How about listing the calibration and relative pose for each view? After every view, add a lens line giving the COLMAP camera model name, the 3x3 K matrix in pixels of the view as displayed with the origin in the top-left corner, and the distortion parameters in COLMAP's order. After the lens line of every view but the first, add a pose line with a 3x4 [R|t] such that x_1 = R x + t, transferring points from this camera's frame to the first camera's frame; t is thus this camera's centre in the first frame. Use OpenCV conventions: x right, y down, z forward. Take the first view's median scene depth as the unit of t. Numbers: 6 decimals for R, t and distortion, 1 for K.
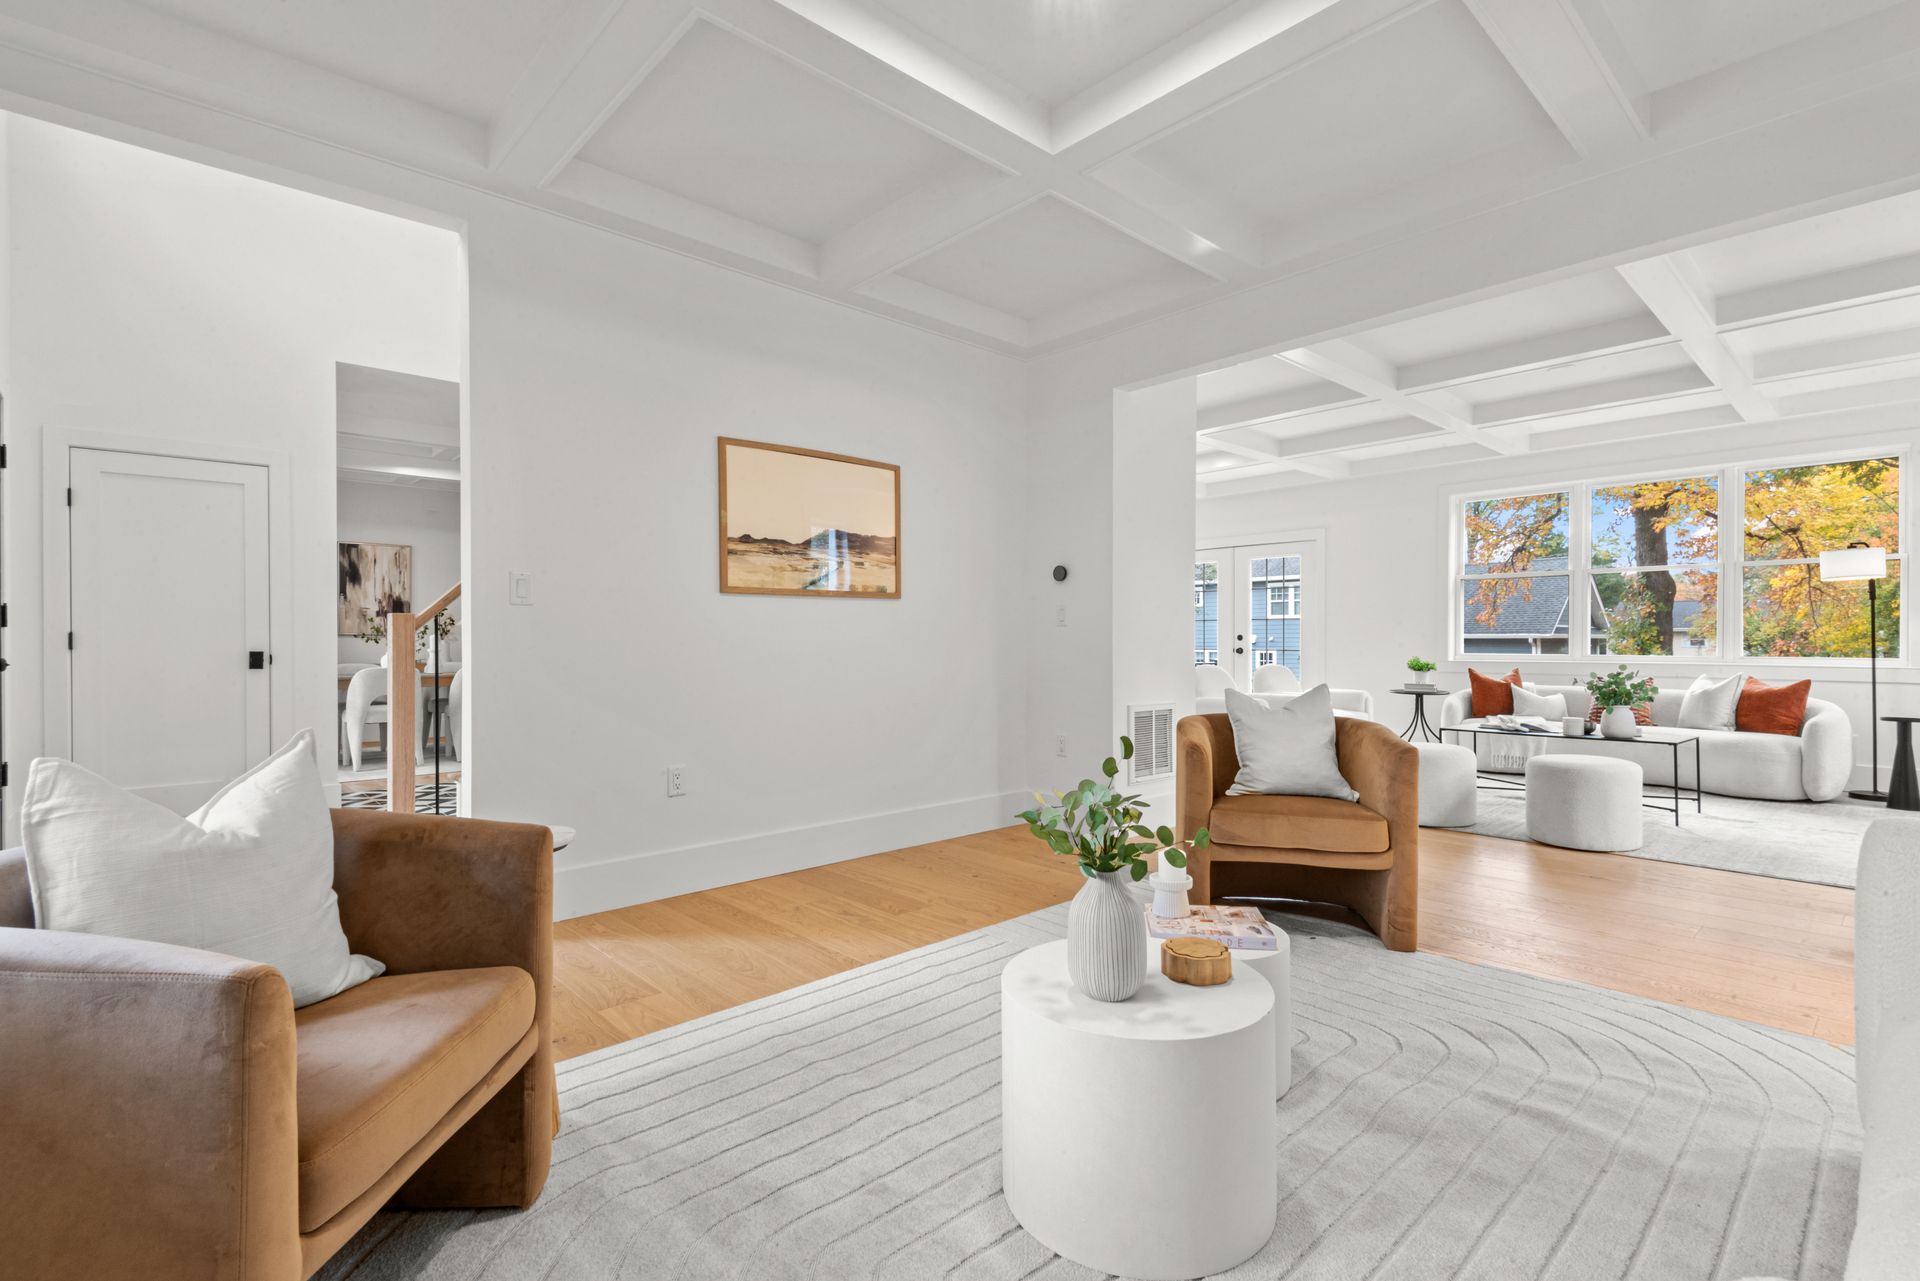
lens RADIAL K [[890.5, 0, 960.0], [0, 890.5, 640.5], [0, 0, 1]] dist [0.001903, -0.001420]
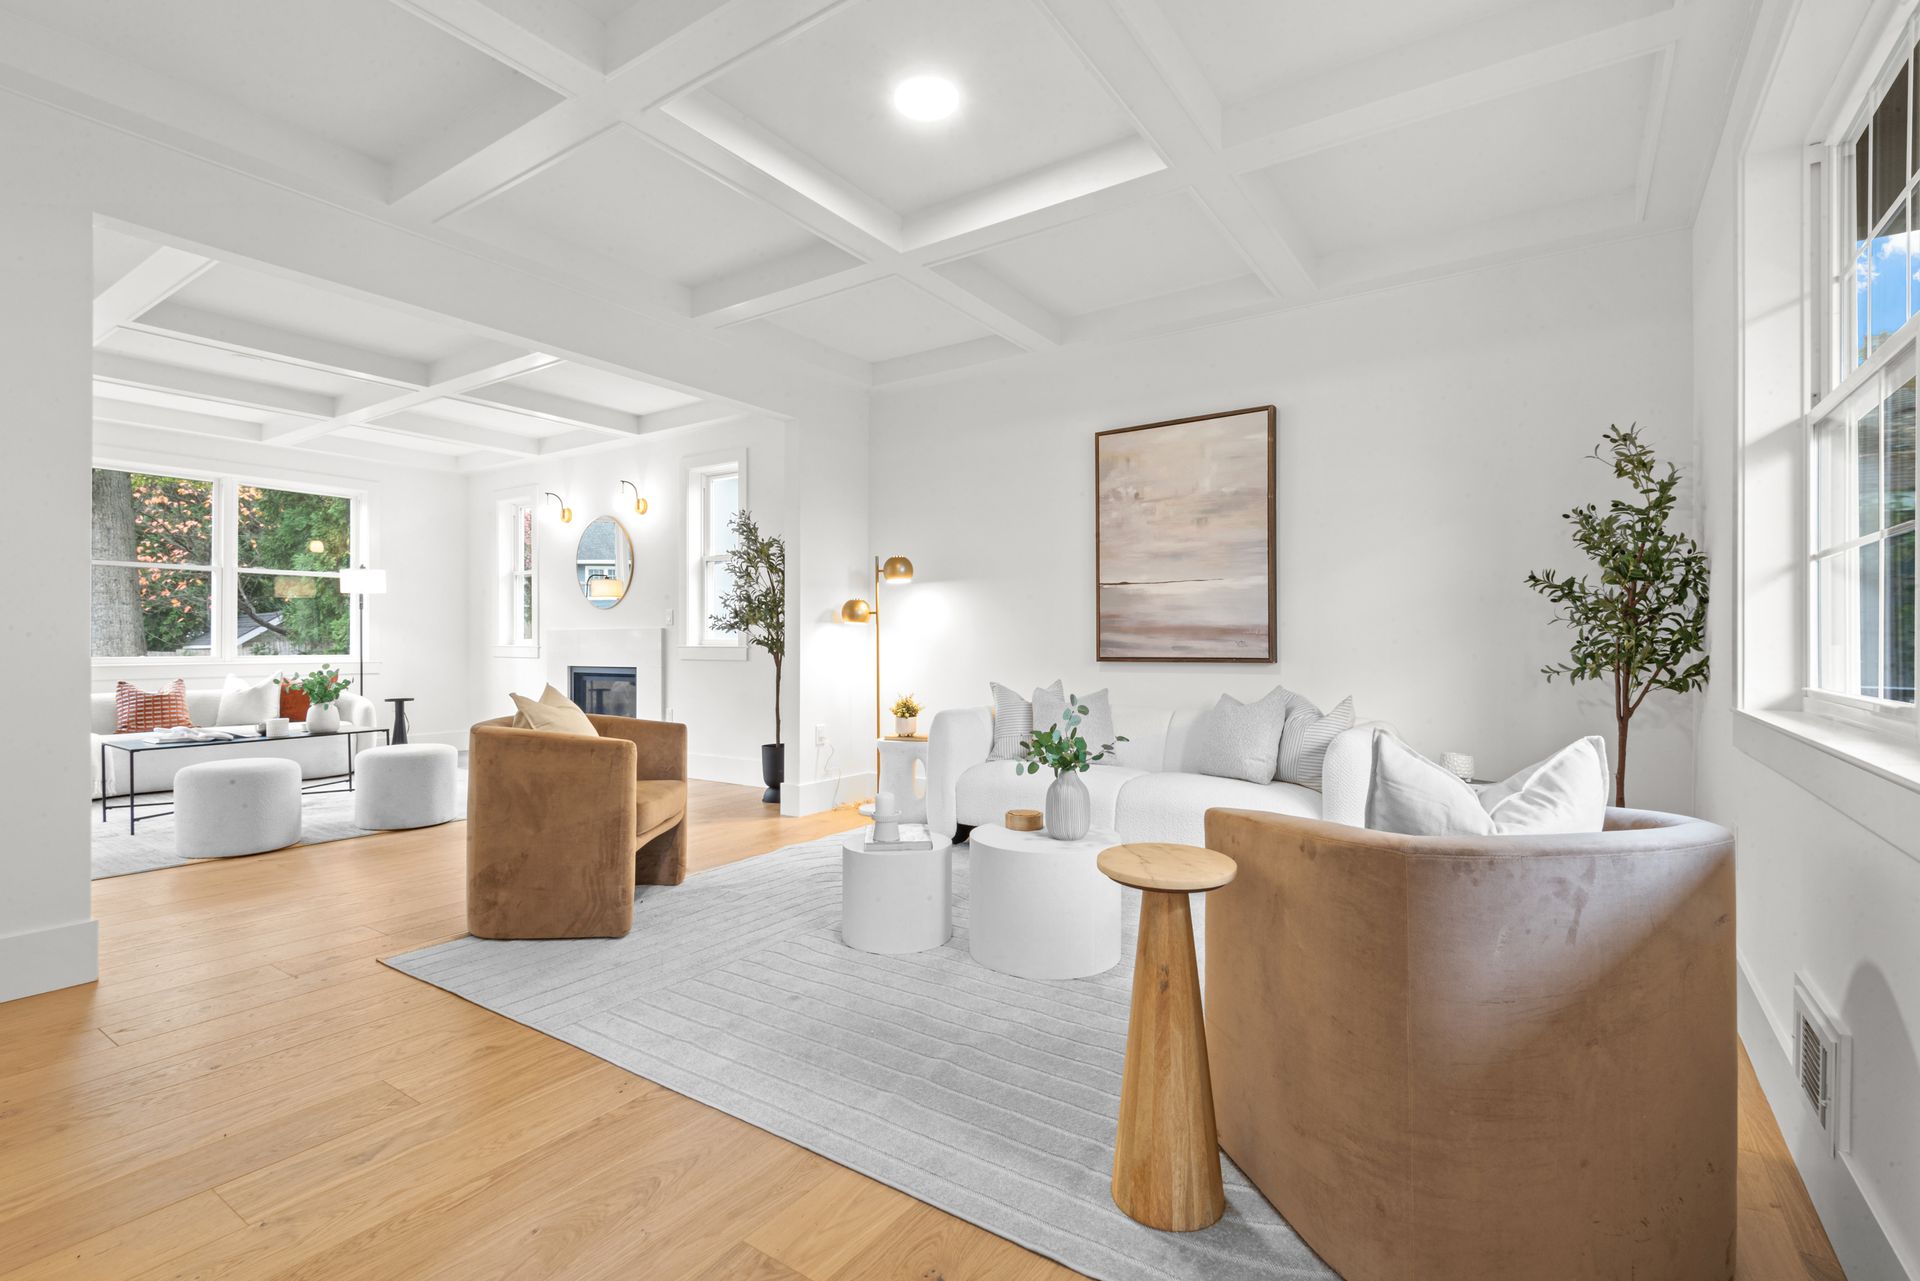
lens RADIAL K [[912.1, 0, 958.4], [0, 912.1, 614.6], [0, 0, 1]] dist [-0.000562, -0.000602]
pose [[-0.234624, 0.027588, 0.971695, -0.368618], [0.002954, 0.999613, -0.027668, 0.001173], [-0.972082, -0.003621, -0.234615, 0.388461]]
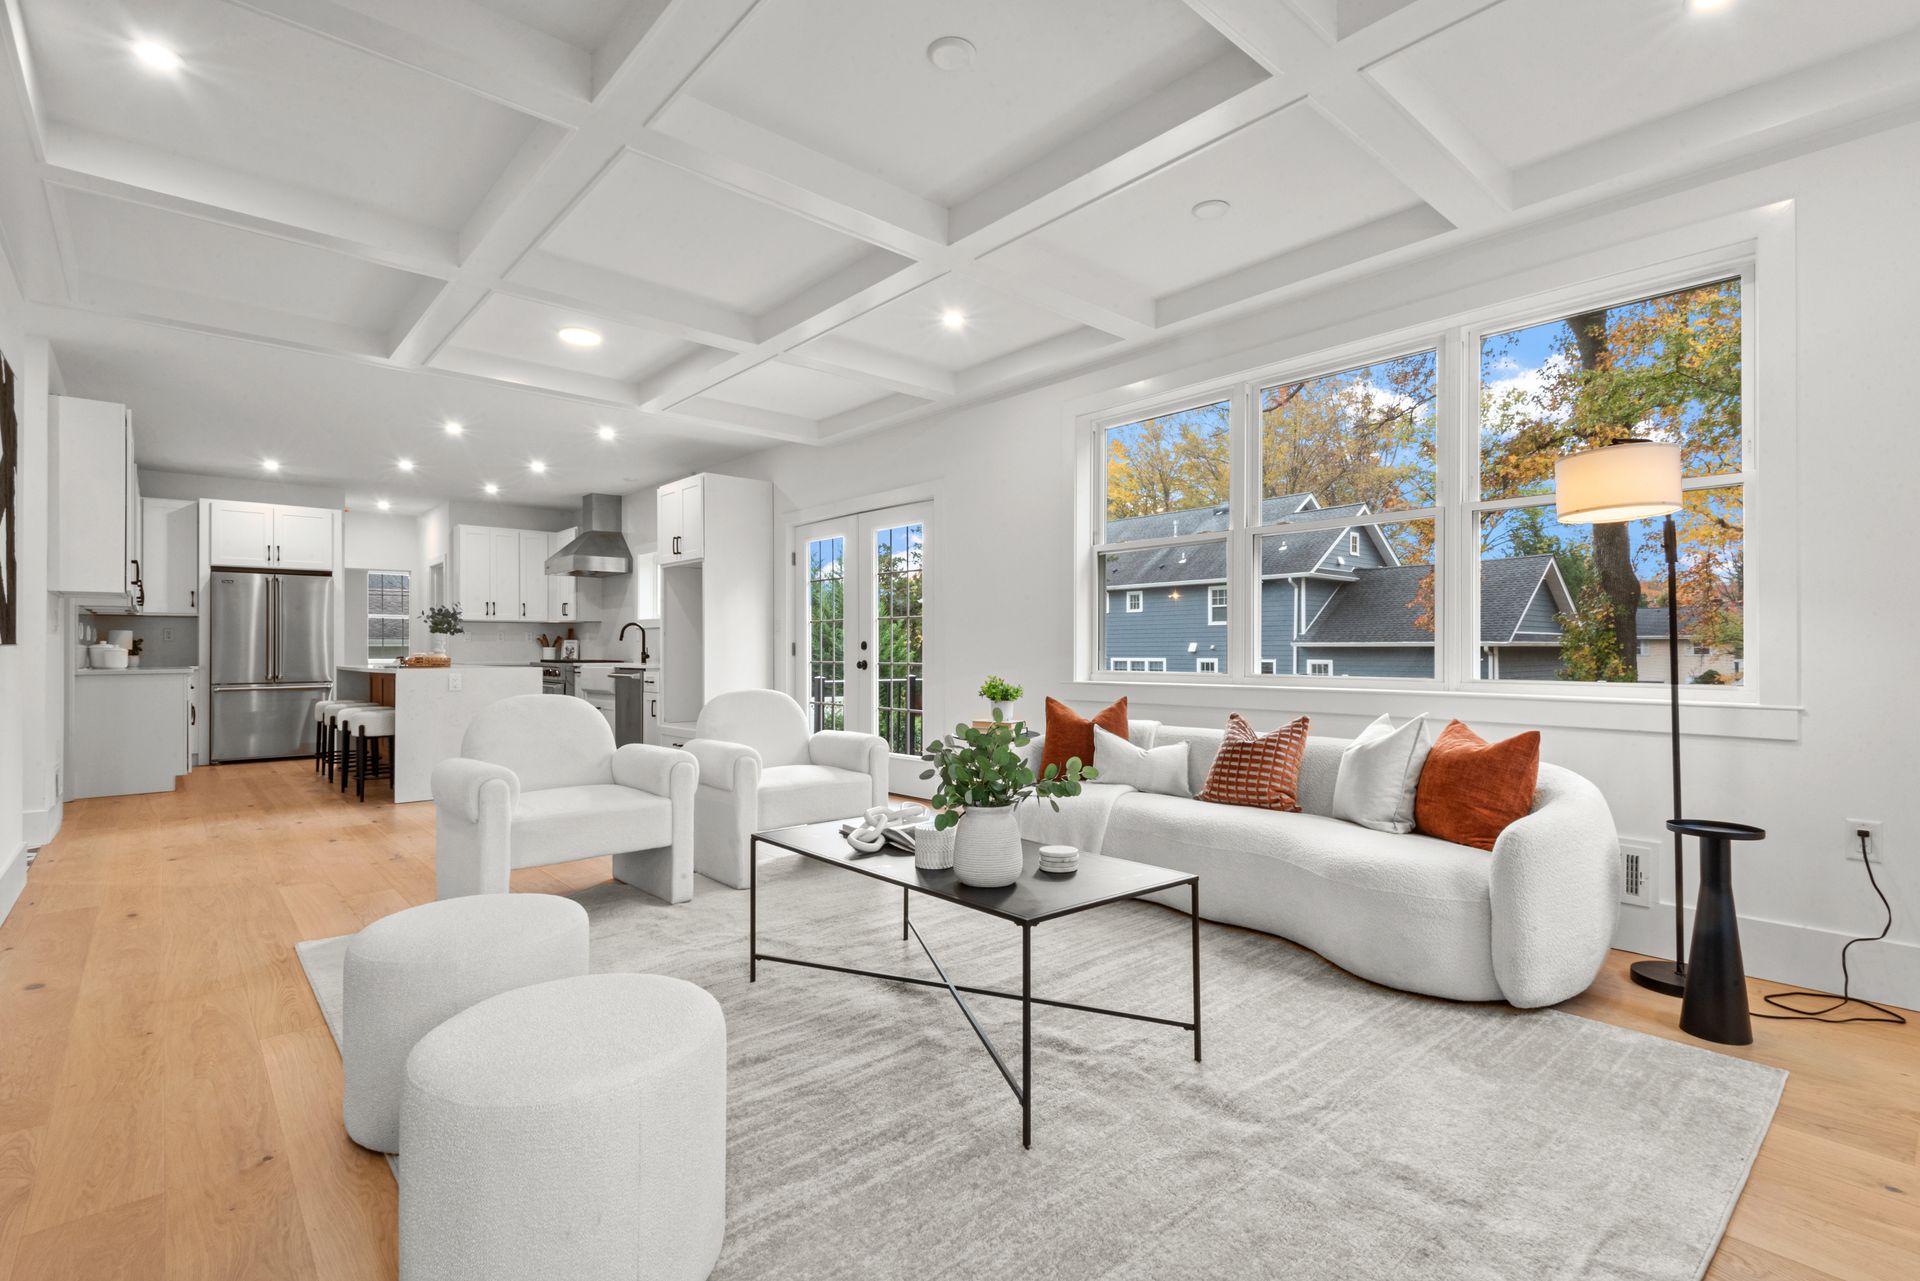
lens RADIAL K [[893.5, 0, 1003.4], [0, 893.5, 639.0], [0, 0, 1]] dist [0.013194, -0.022290]
pose [[0.999880, -0.002634, 0.015285, 0.542965], [0.002830, 0.999914, -0.012818, 0.000144], [-0.015250, 0.012860, 0.999801, 0.430778]]
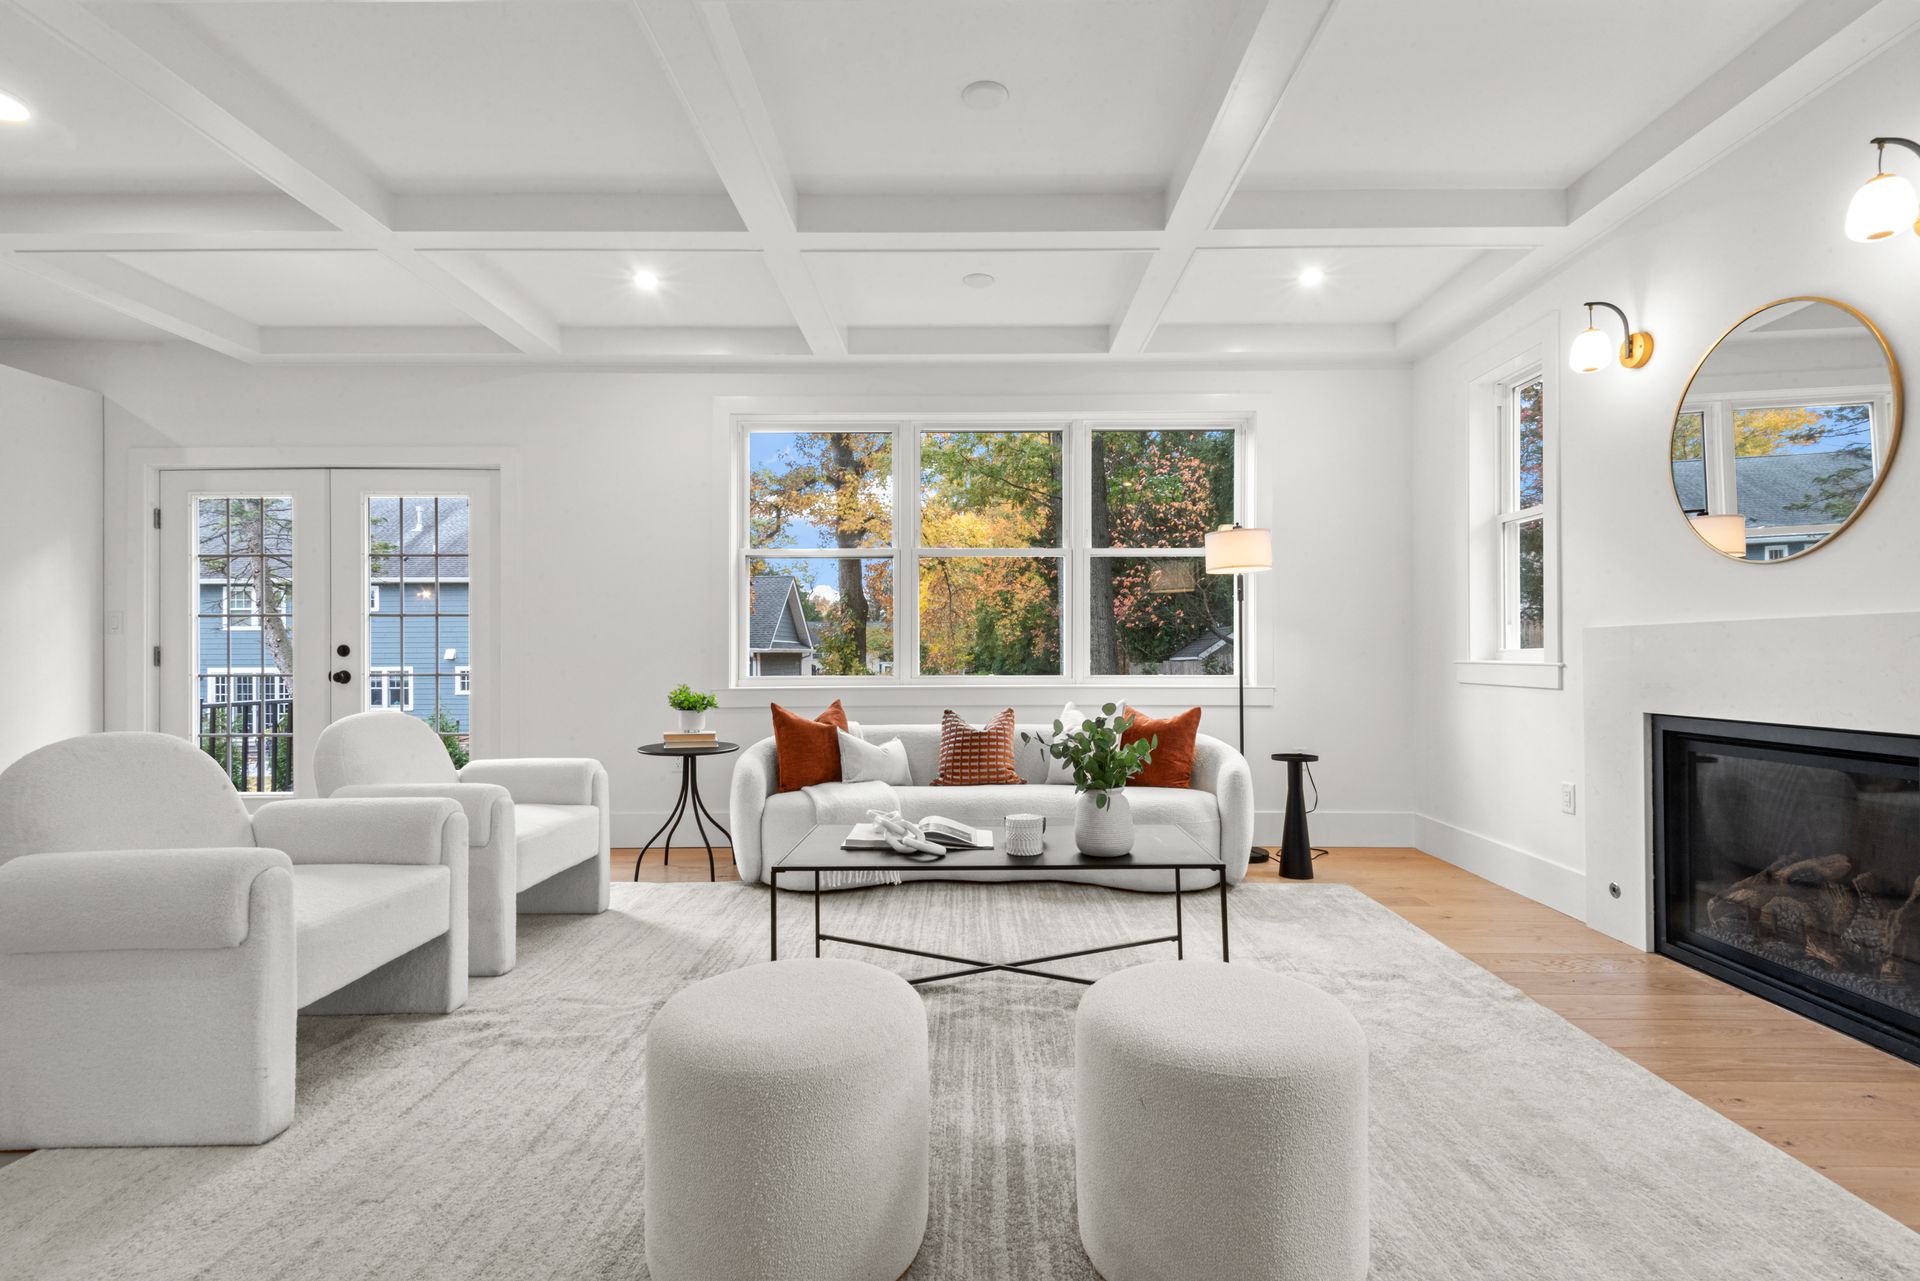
lens RADIAL K [[878.7, 0, 984.8], [0, 878.7, 645.0], [0, 0, 1]] dist [0.001176, -0.000492]
pose [[0.658944, 0.005045, 0.752175, 0.244937], [0.004012, 0.999940, -0.010221, 0.000009], [-0.752181, 0.009753, 0.658884, 0.543101]]
